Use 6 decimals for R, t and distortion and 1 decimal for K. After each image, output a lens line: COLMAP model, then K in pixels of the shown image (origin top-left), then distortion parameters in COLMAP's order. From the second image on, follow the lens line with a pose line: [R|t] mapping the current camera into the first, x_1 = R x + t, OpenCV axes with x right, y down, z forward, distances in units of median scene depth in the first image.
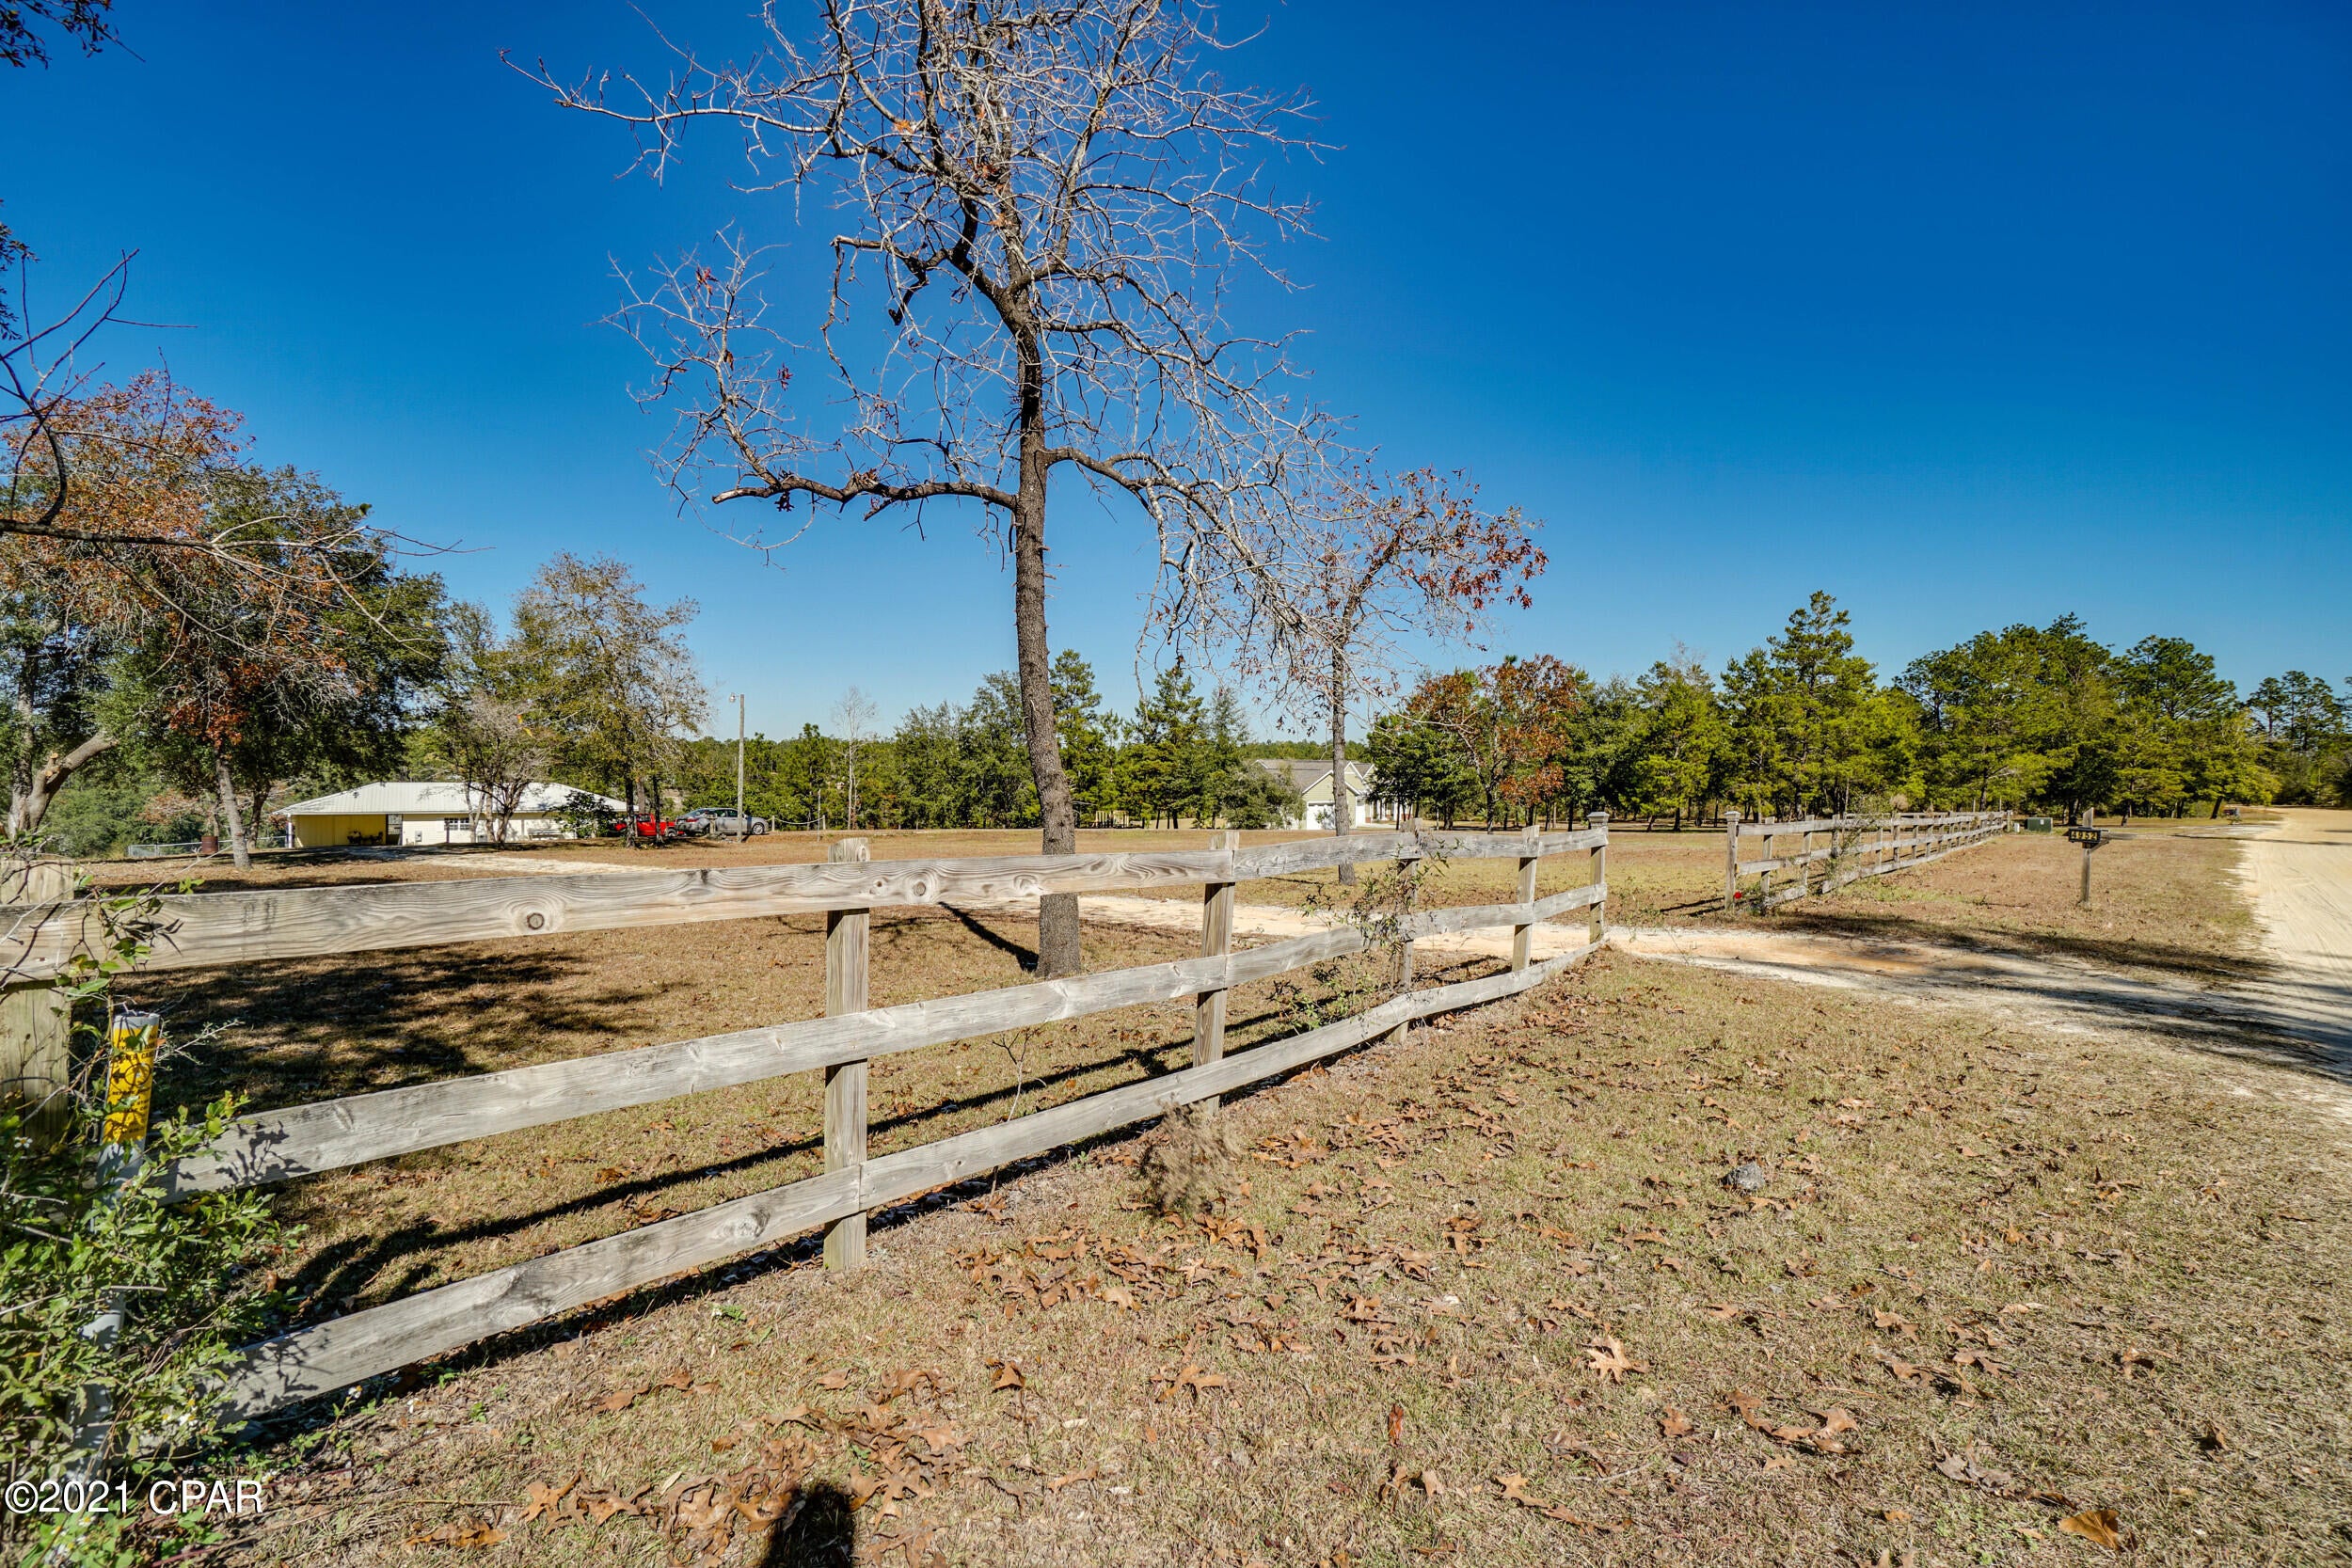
lens RADIAL K [[1102.7, 0, 1163.0], [0, 1102.7, 781.4], [0, 0, 1]] dist [-0.059016, 0.024608]
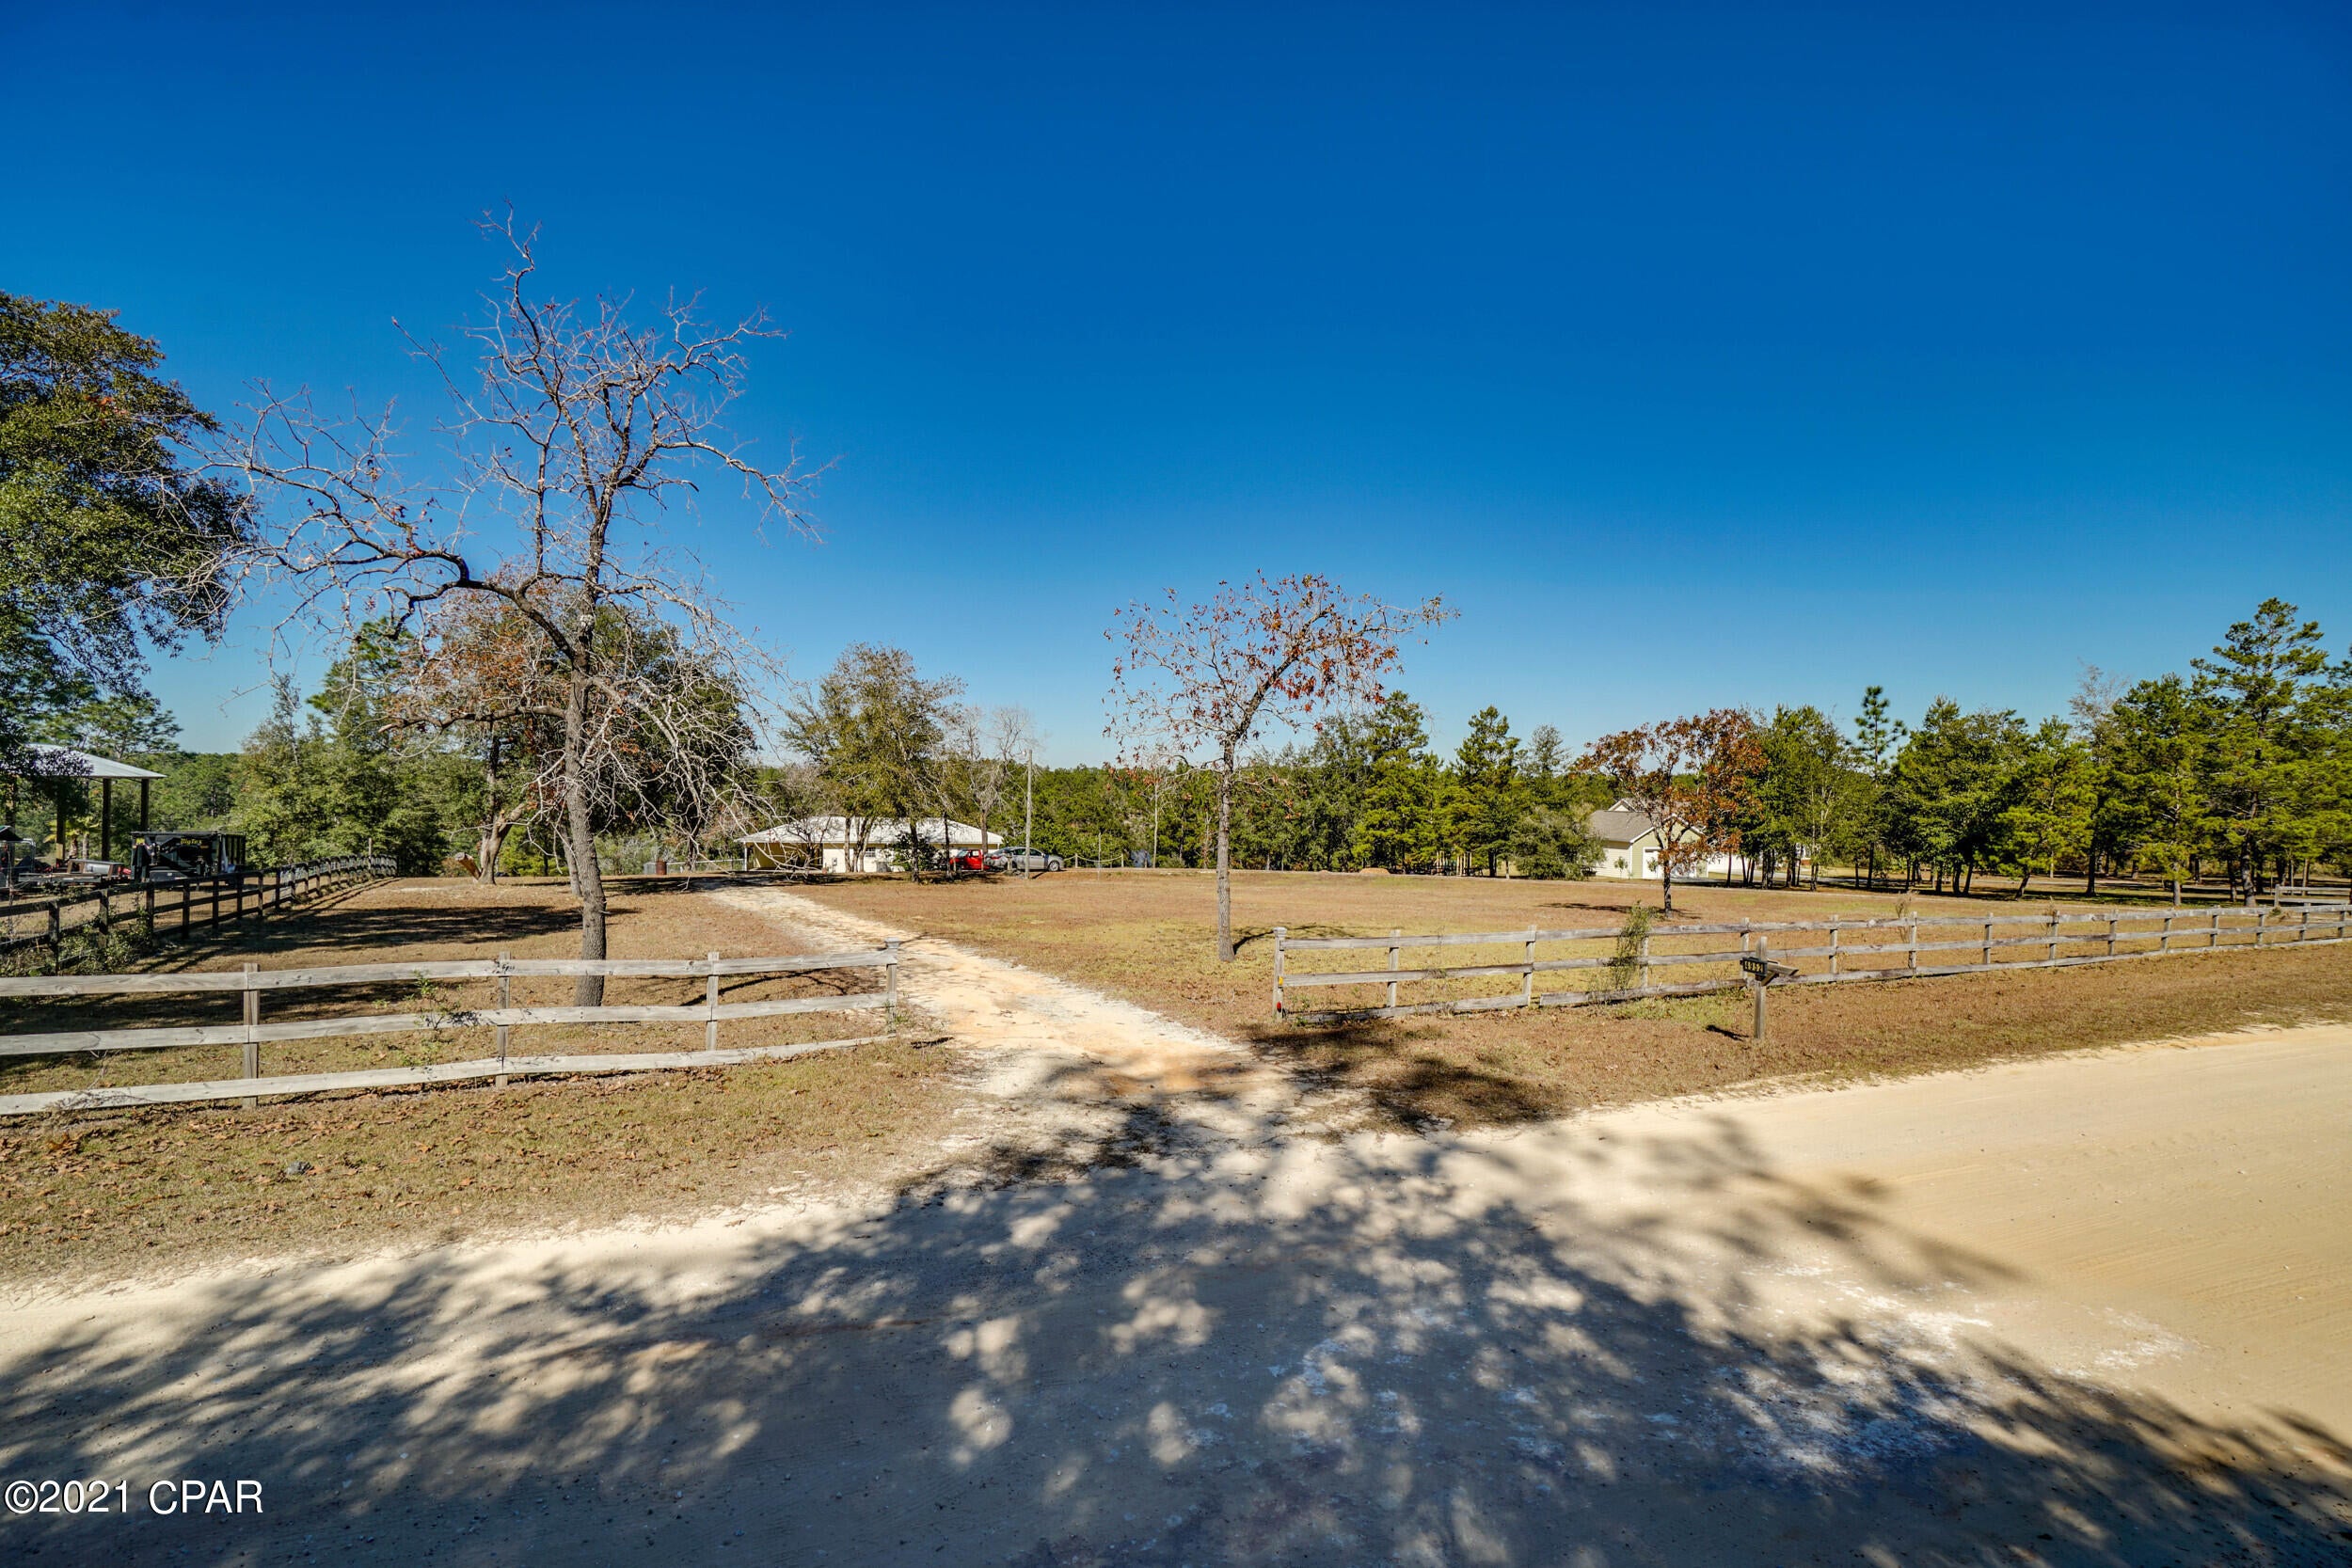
lens RADIAL K [[1102.7, 0, 1163.0], [0, 1102.7, 781.4], [0, 0, 1]] dist [-0.059016, 0.024608]
pose [[0.924356, 0.000285, -0.381531, 0.137965], [-0.009885, 0.999682, -0.023202, -0.015677], [0.381403, 0.025218, 0.924065, -0.011540]]
